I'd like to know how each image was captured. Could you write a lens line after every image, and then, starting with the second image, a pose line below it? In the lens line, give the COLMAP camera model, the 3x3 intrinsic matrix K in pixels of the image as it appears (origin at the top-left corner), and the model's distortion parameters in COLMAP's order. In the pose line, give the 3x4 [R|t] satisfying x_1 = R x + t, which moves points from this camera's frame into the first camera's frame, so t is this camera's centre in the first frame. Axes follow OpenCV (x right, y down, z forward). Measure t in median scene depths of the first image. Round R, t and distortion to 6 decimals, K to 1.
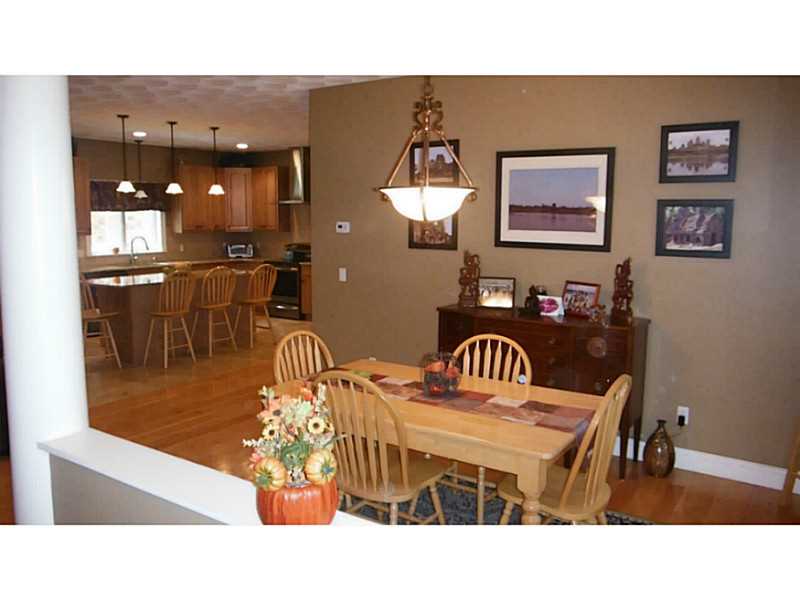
lens RADIAL K [[650.0, 0, 400.4], [0, 650.0, 298.2], [0, 0, 1]] dist [-0.019381, -0.007688]
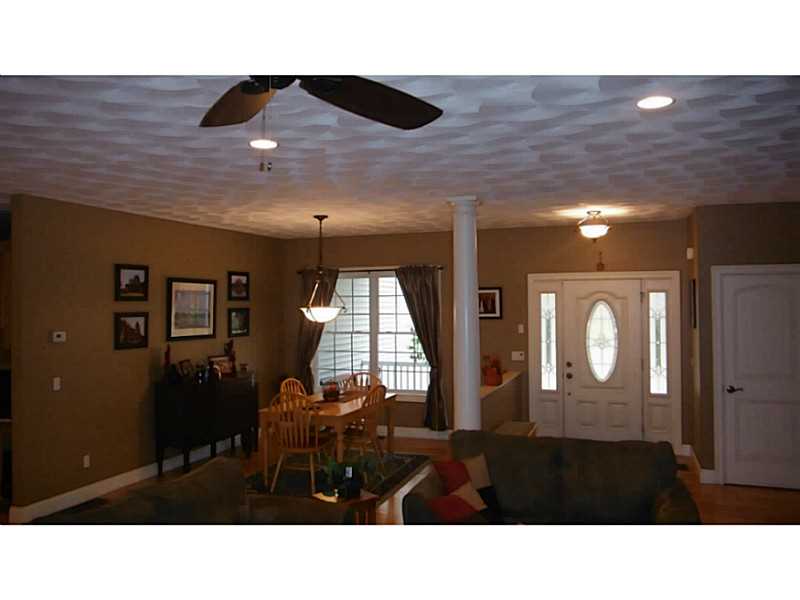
lens RADIAL K [[650.0, 0, 400.1], [0, 650.0, 300.0], [0, 0, 1]] dist [-0.019381, -0.007688]
pose [[-0.232355, -0.001126, 0.972630, -1.418228], [0.128784, 0.991159, 0.031913, -0.153469], [-0.964067, 0.132675, -0.230156, 0.838938]]
